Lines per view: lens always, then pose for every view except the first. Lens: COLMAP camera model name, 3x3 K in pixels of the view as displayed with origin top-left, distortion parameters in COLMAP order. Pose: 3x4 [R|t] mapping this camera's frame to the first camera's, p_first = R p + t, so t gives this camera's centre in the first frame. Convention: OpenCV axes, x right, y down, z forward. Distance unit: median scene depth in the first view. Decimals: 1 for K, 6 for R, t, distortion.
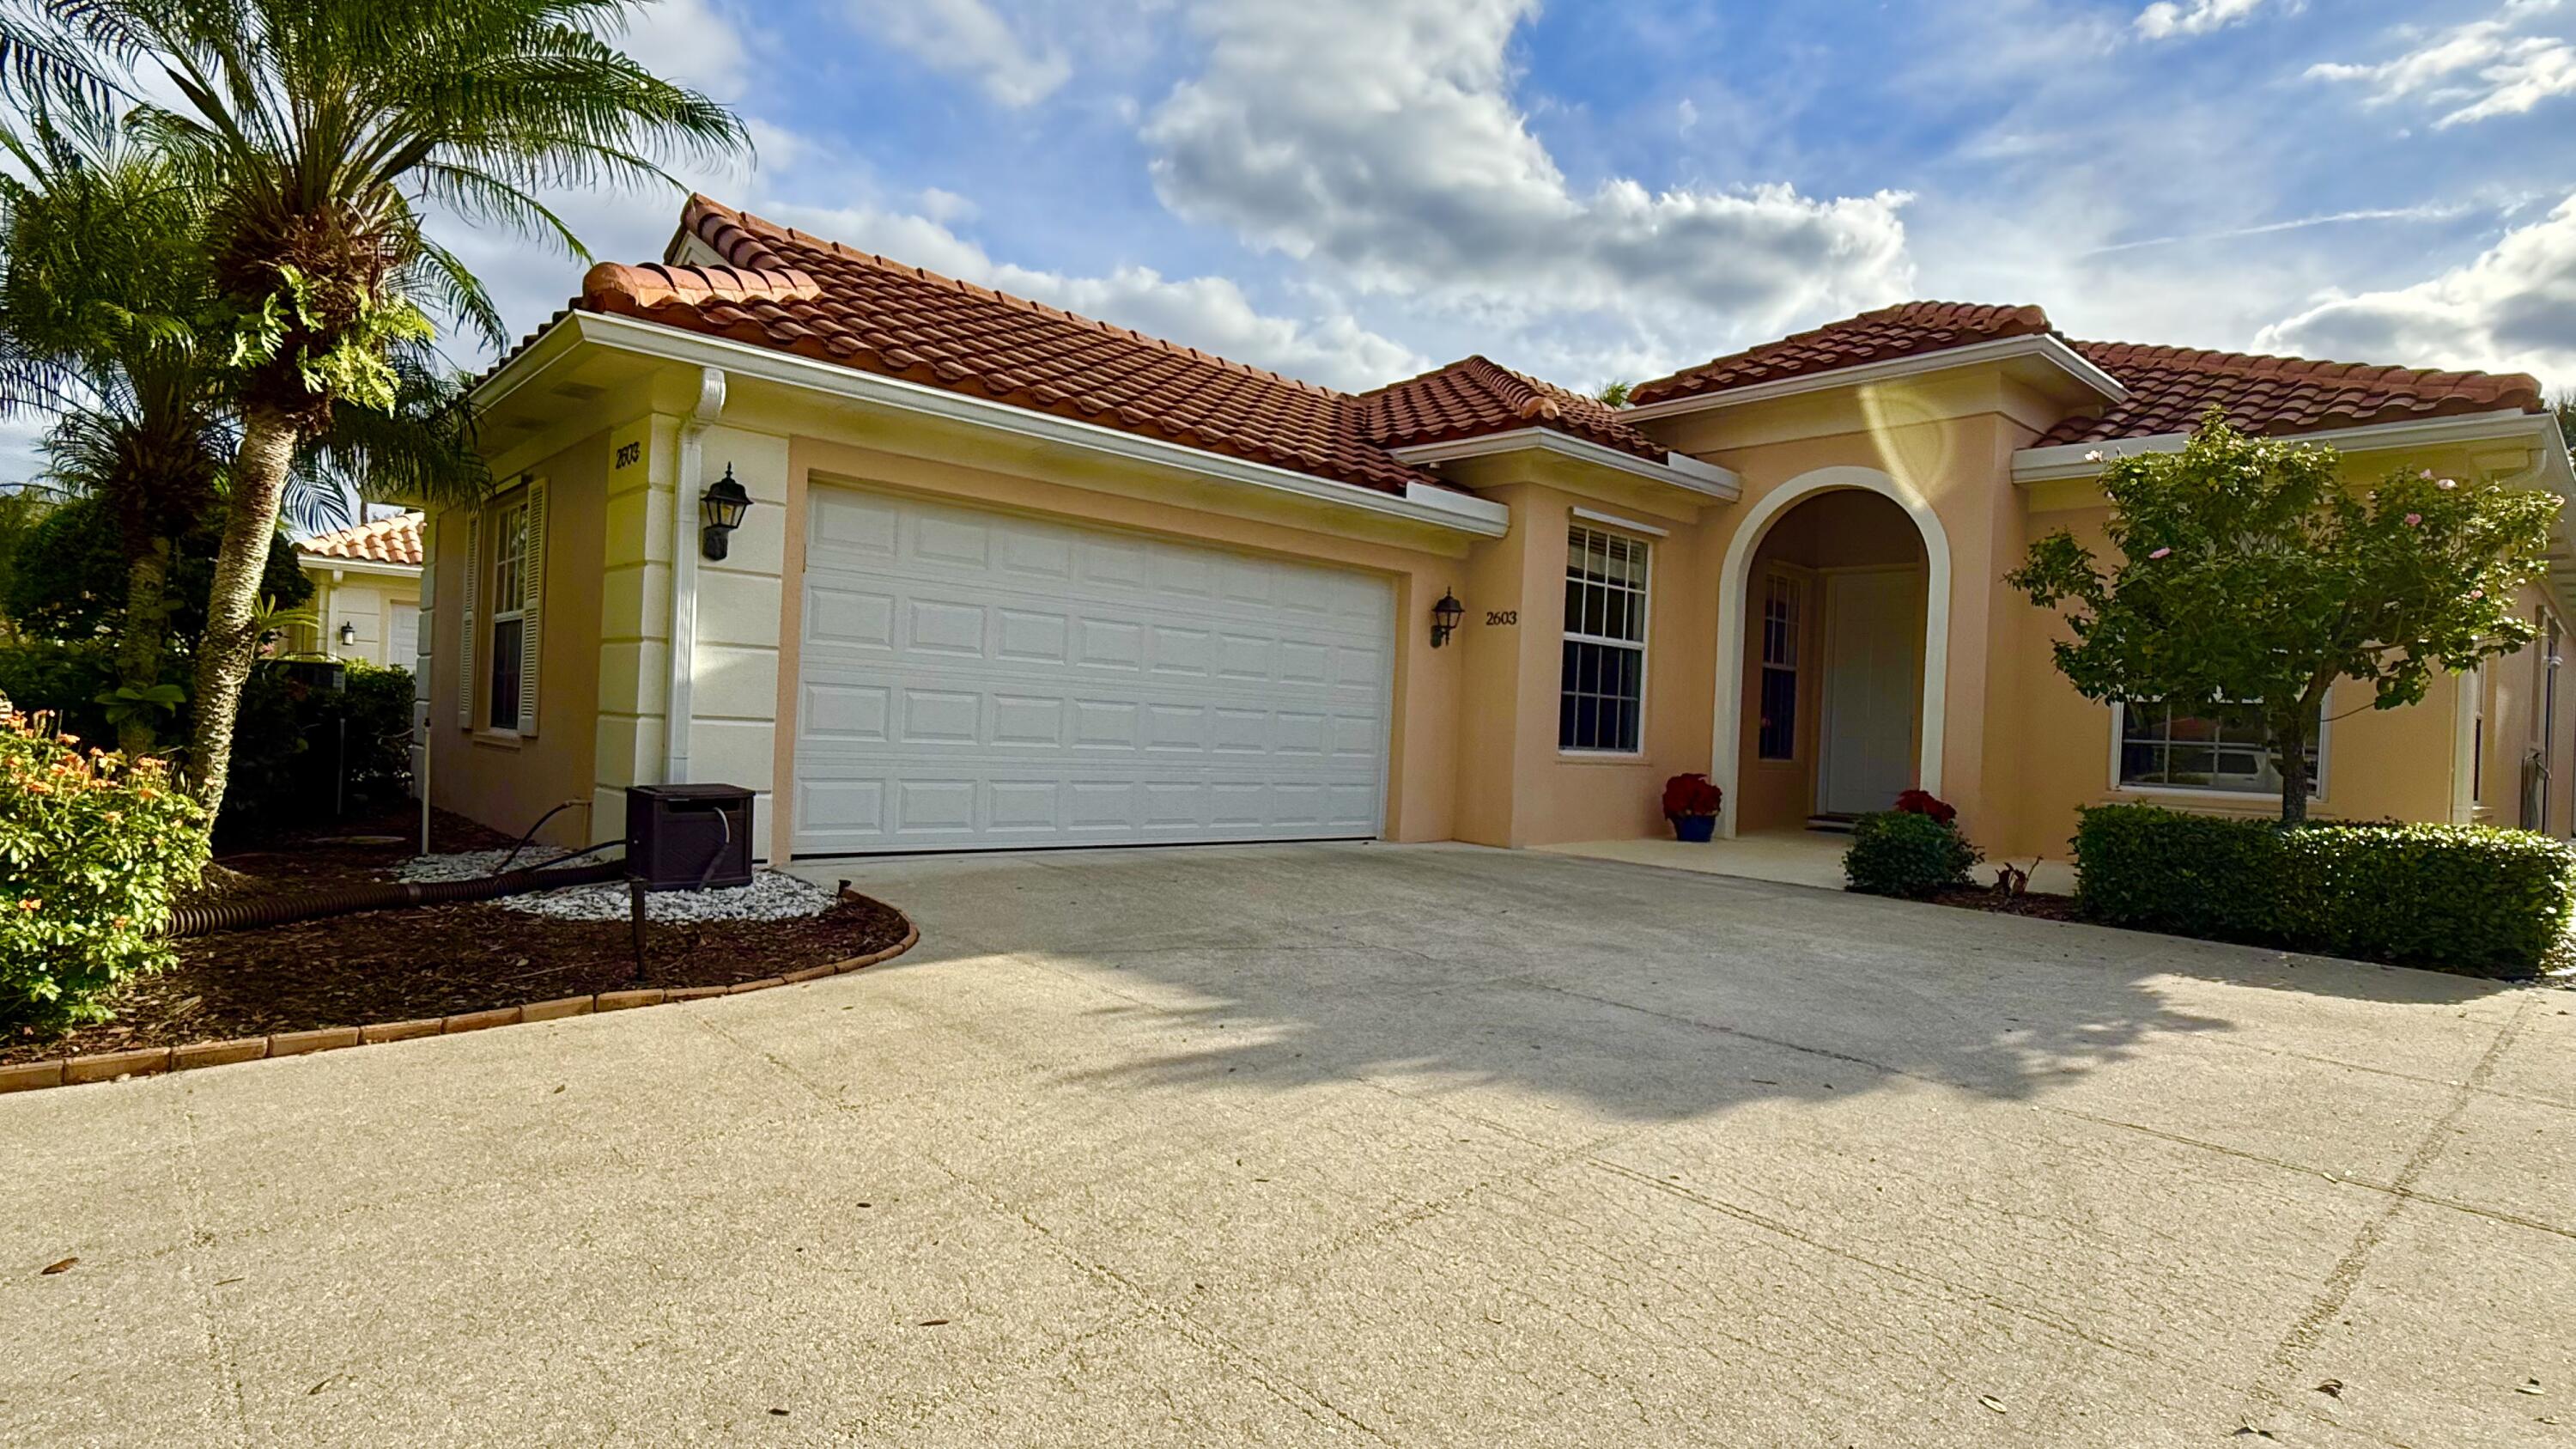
lens RADIAL K [[1287.7, 0, 1288.0], [0, 1287.7, 724.5], [0, 0, 1]] dist [-0.000712, 0.000725]
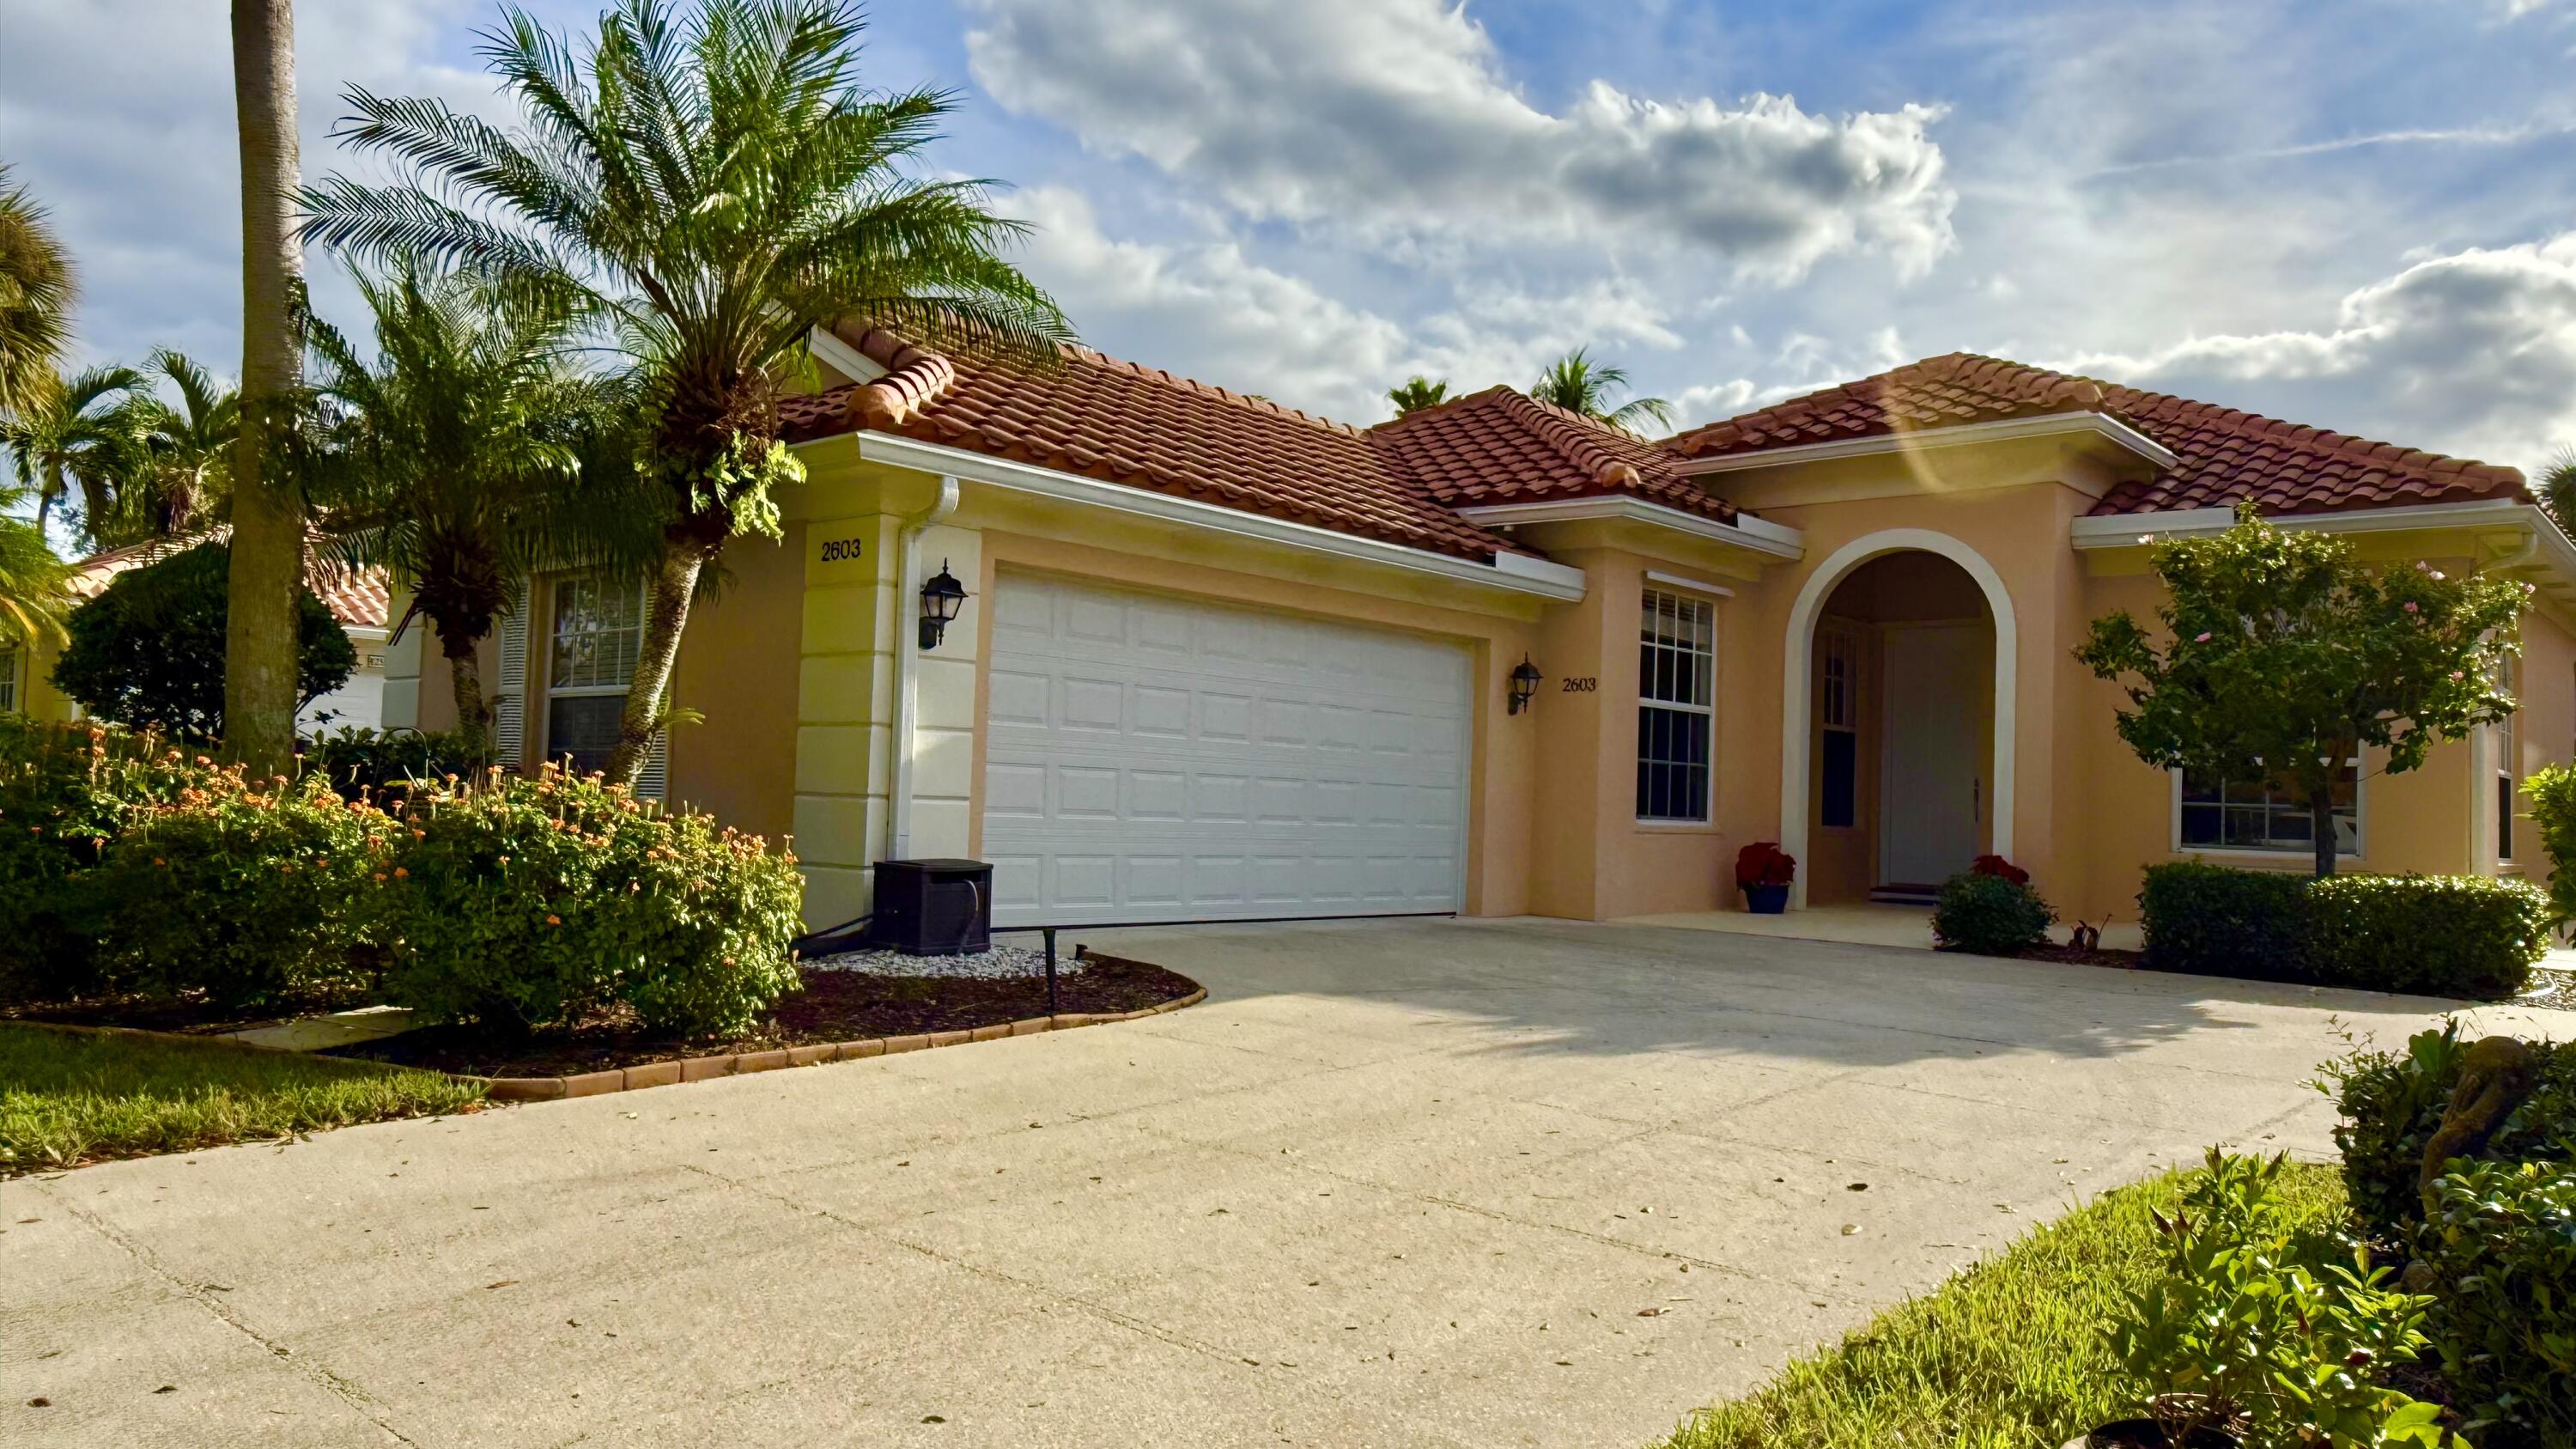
lens RADIAL K [[1798.9, 0, 1291.7], [0, 1798.9, 710.4], [0, 0, 1]] dist [0.002658, -0.001484]
pose [[0.994088, -0.005240, 0.108451, -0.210704], [0.010106, 0.998965, -0.044358, -0.005201], [-0.108107, 0.045192, 0.993112, -0.348631]]
